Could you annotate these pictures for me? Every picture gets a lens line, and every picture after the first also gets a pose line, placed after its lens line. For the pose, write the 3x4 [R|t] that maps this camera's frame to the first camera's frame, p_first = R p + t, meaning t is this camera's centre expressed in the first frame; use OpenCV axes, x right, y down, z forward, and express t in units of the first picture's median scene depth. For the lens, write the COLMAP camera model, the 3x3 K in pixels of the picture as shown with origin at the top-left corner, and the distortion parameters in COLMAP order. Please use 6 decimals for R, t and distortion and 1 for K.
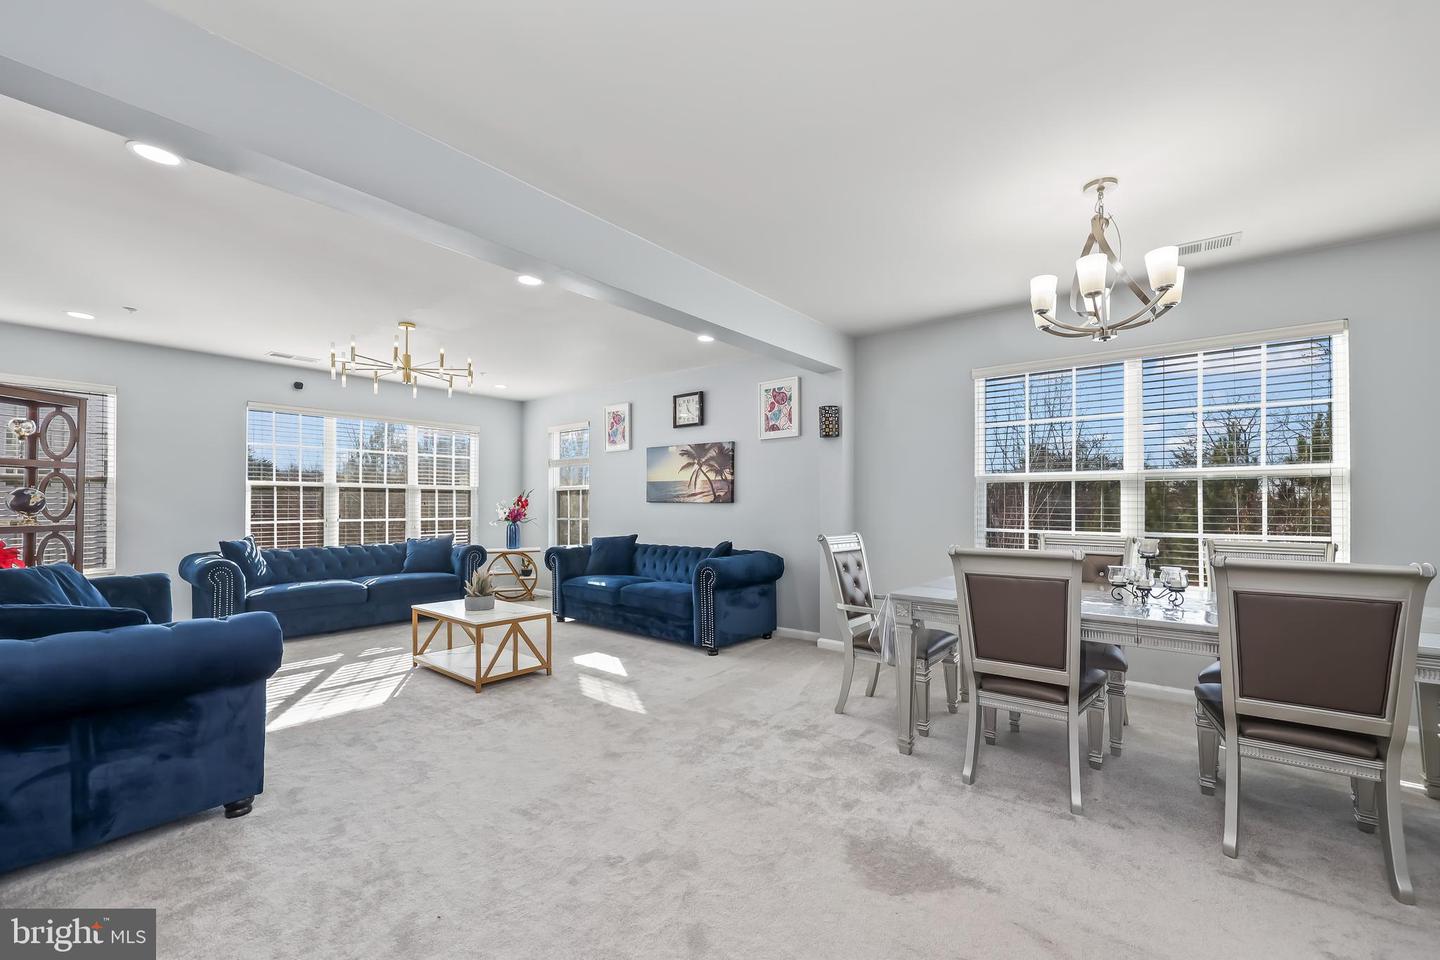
lens RADIAL K [[578.2, 0, 720.7], [0, 578.2, 488.1], [0, 0, 1]] dist [0.000840, -0.000003]
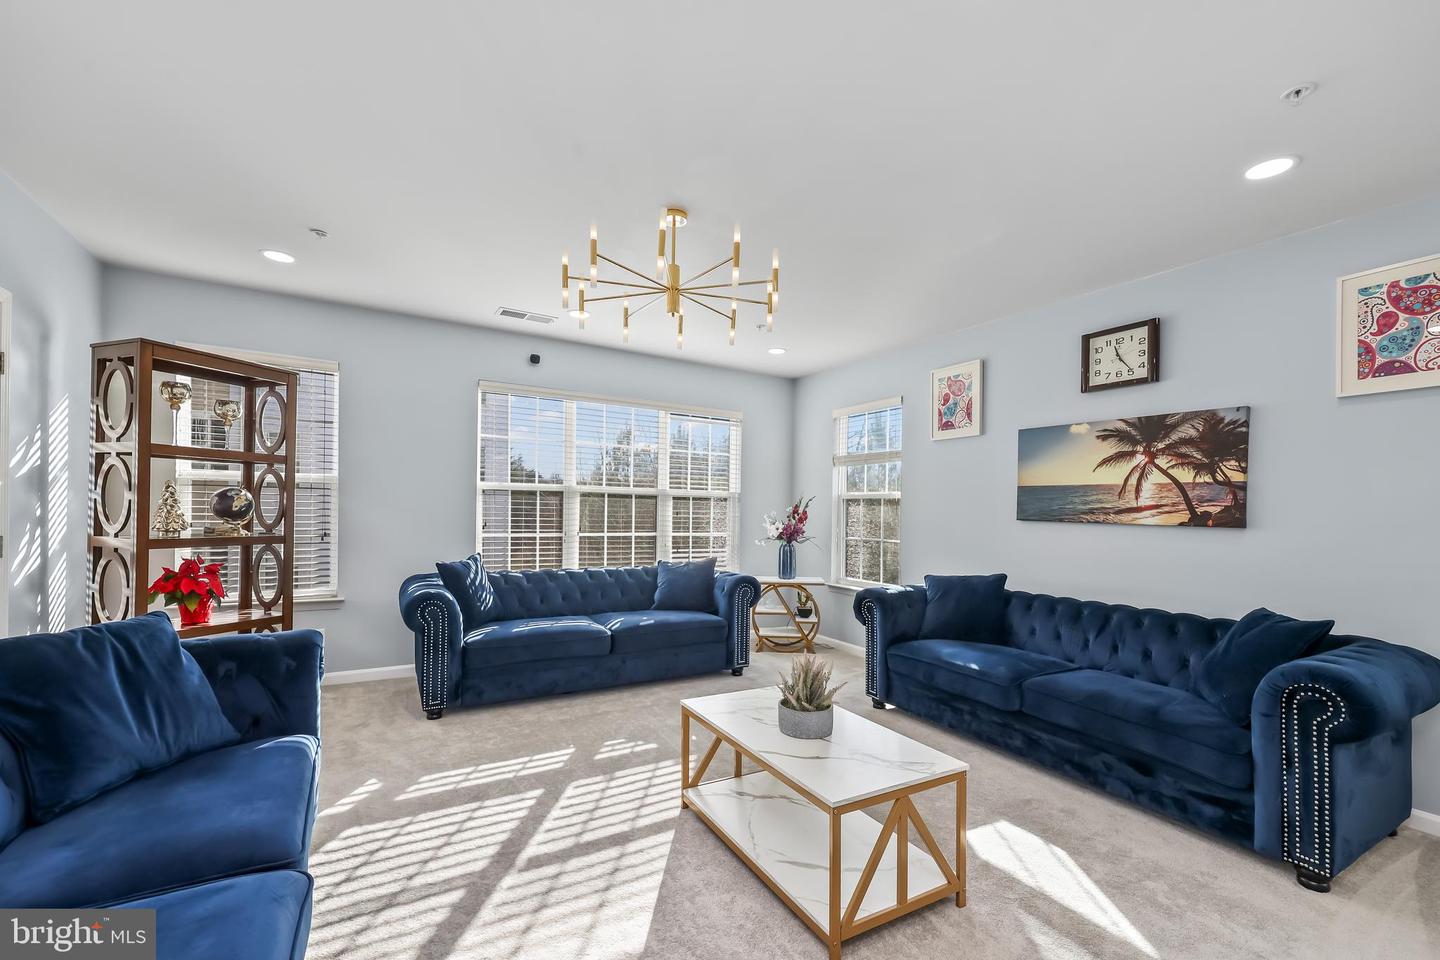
lens RADIAL K [[606.8, 0, 745.5], [0, 606.8, 504.7], [0, 0, 1]] dist [0.000767, -0.000057]
pose [[0.946337, 0.015473, -0.322812, -0.207109], [-0.011297, 0.999827, 0.014803, 0.002086], [0.322985, -0.010362, 0.946347, 0.334324]]
